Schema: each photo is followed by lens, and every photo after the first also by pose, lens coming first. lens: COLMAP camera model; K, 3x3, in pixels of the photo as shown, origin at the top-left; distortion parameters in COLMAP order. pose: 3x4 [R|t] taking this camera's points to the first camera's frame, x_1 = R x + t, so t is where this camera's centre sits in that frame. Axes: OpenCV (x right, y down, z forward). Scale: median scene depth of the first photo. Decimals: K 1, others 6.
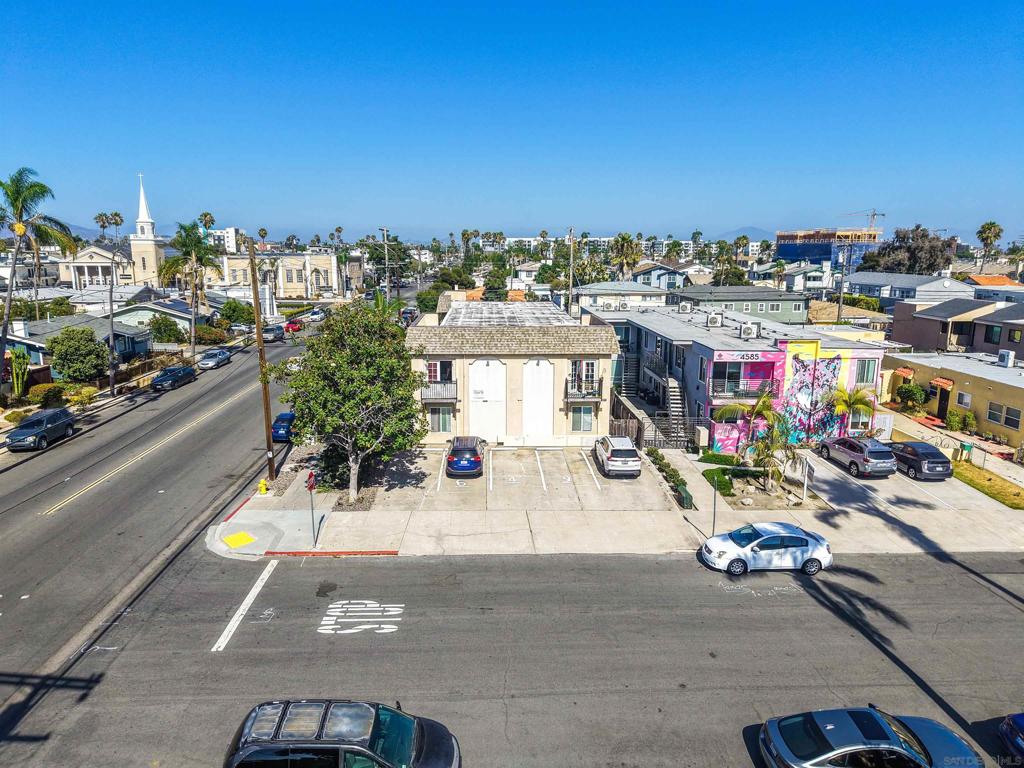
lens RADIAL K [[684.7, 0, 512.0], [0, 684.7, 384.0], [0, 0, 1]] dist [0.025076, -0.023815]
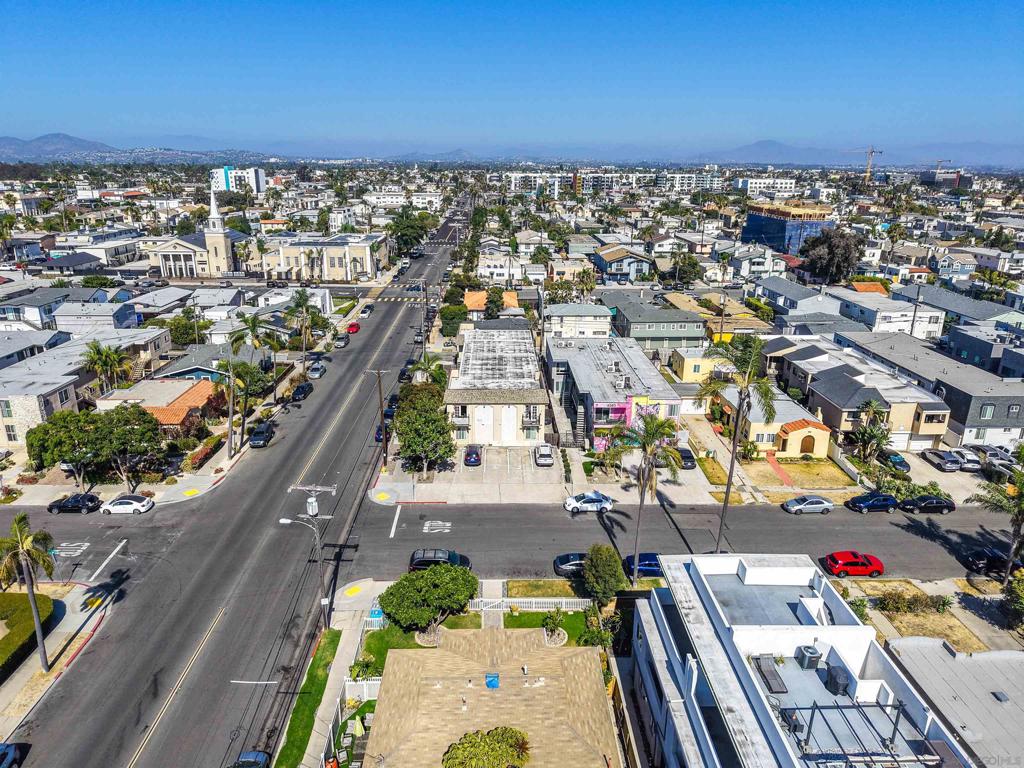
lens RADIAL K [[677.4, 0, 512.0], [0, 677.4, 384.0], [0, 0, 1]] dist [0.076565, -0.116322]
pose [[0.999910, 0.007360, -0.011215, 0.070348], [-0.005988, 0.993026, 0.117743, -0.339059], [0.012004, -0.117665, 0.992981, -1.005487]]
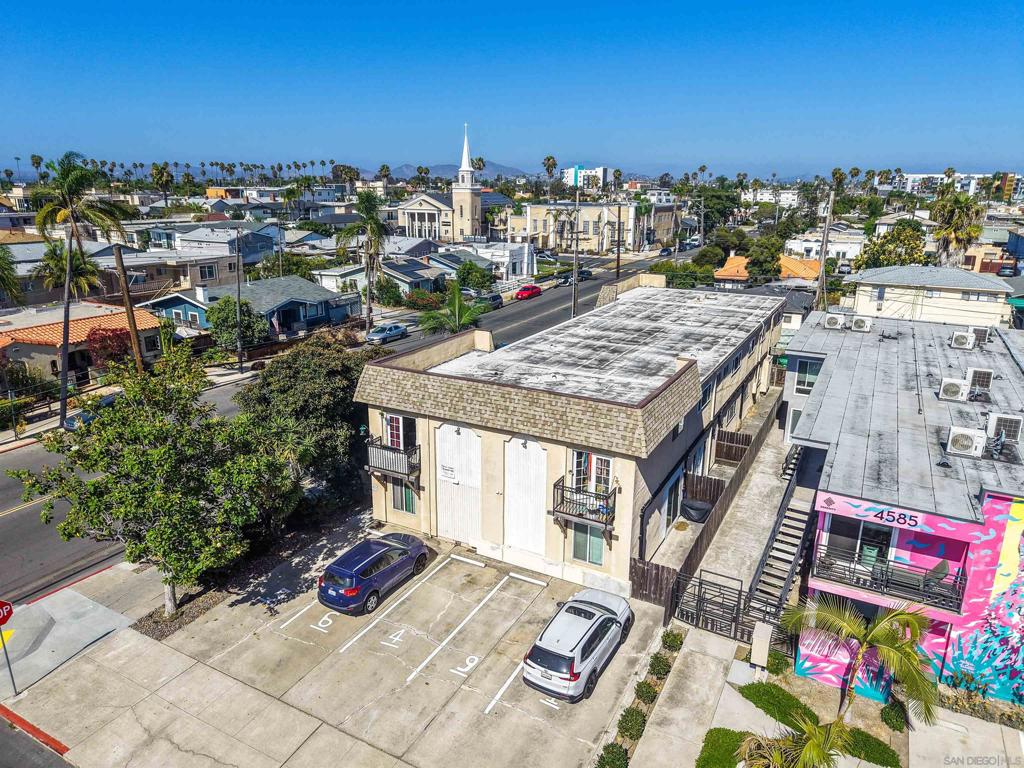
lens RADIAL K [[684.7, 0, 512.0], [0, 684.7, 384.0], [0, 0, 1]] dist [0.025076, -0.023815]
pose [[0.860555, 0.144752, -0.488356, 0.335261], [-0.101512, 0.988275, 0.114052, -0.160214], [0.499139, -0.048574, 0.865159, 0.447768]]
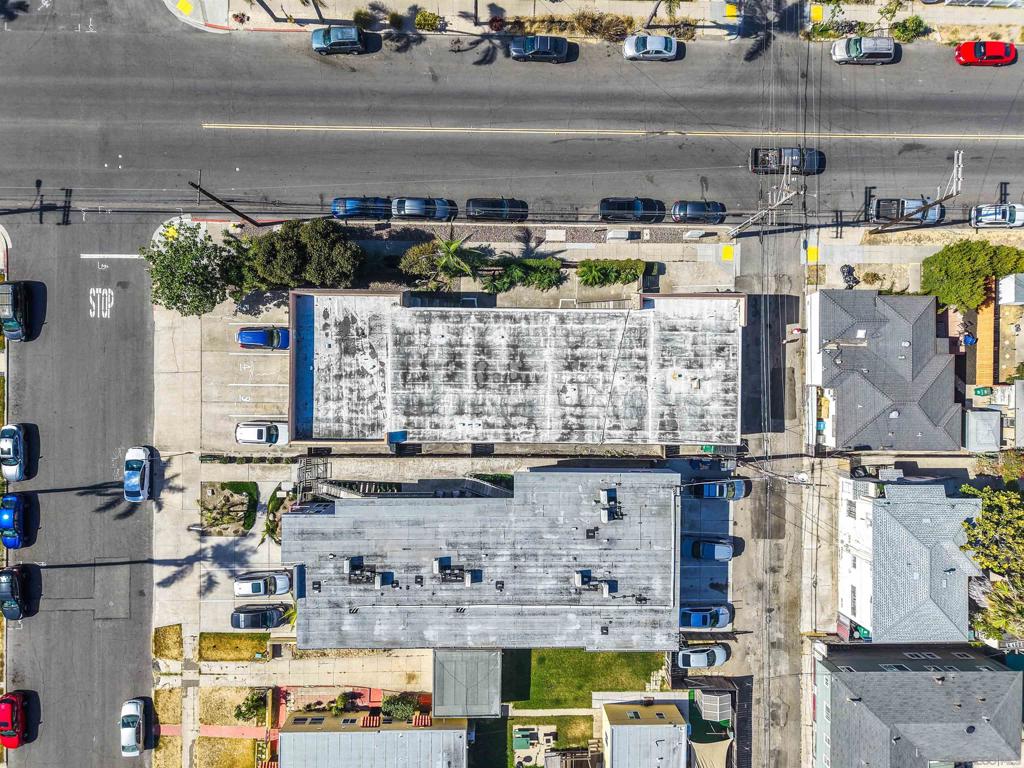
lens RADIAL K [[677.4, 0, 512.0], [0, 677.4, 384.0], [0, 0, 1]] dist [0.076565, -0.116322]
pose [[-0.045202, 0.998978, 0.000839, 0.011144], [-0.222668, -0.010894, 0.974834, -1.477372], [0.973846, 0.043877, 0.222932, 1.123913]]
